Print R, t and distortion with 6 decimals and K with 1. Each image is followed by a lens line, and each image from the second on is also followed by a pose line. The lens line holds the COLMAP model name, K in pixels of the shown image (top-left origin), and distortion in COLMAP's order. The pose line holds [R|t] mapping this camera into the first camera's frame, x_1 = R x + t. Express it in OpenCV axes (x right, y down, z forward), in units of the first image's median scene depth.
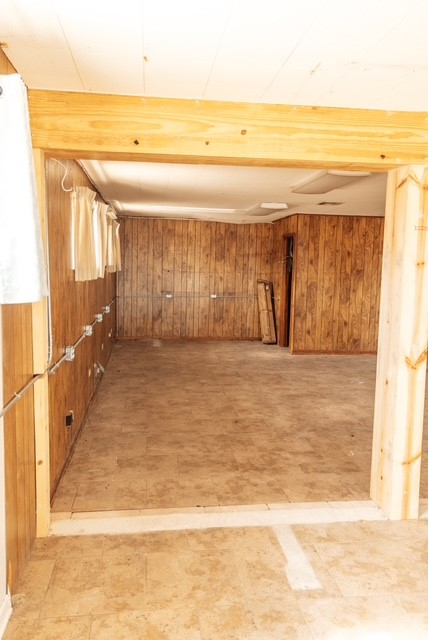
lens RADIAL K [[517.2, 0, 214.0], [0, 517.2, 320.0], [0, 0, 1]] dist [0.013023, 0.019482]
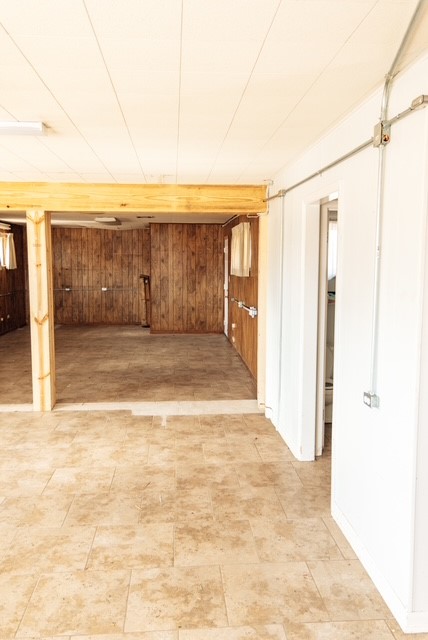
lens RADIAL K [[517.2, 0, 214.0], [0, 517.2, 320.0], [0, 0, 1]] dist [0.013023, 0.019482]
pose [[0.998599, -0.010150, -0.051926, 0.368839], [0.010542, 0.999918, 0.007267, 0.024939], [0.051848, -0.007804, 0.998624, -0.253365]]
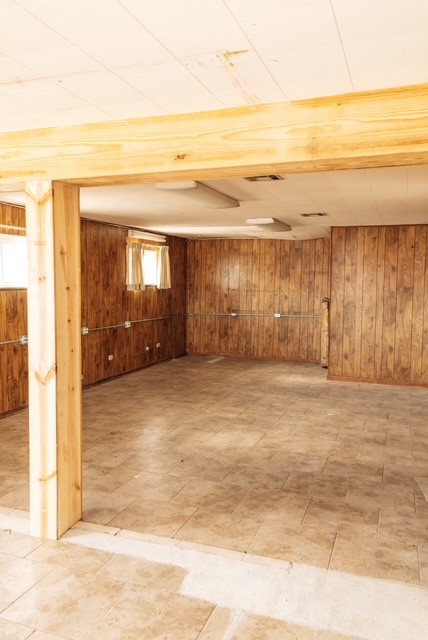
lens RADIAL K [[517.2, 0, 214.0], [0, 517.2, 320.0], [0, 0, 1]] dist [0.013023, 0.019482]
pose [[0.886977, 0.022114, -0.461285, 0.389577], [-0.040026, 0.998775, -0.029081, -0.004406], [0.460077, 0.044257, 0.886776, 0.092069]]
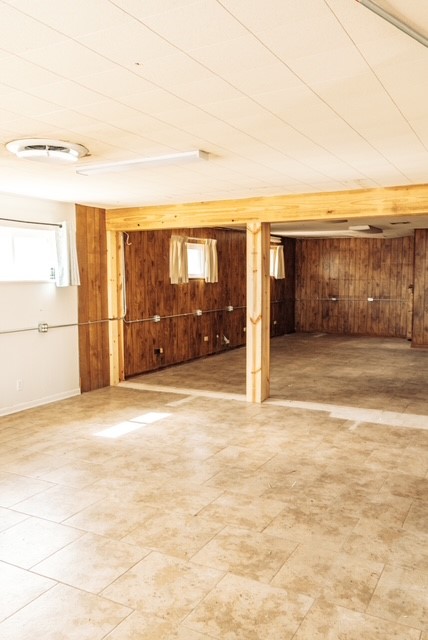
lens RADIAL K [[538.9, 0, 214.0], [0, 538.9, 320.0], [0, 0, 1]] dist [0.007861, 0.007817]
pose [[0.807473, 0.026539, -0.589308, 0.507140], [-0.042498, 0.999009, -0.013241, 0.038980], [0.588372, 0.035736, 0.807800, -0.258712]]
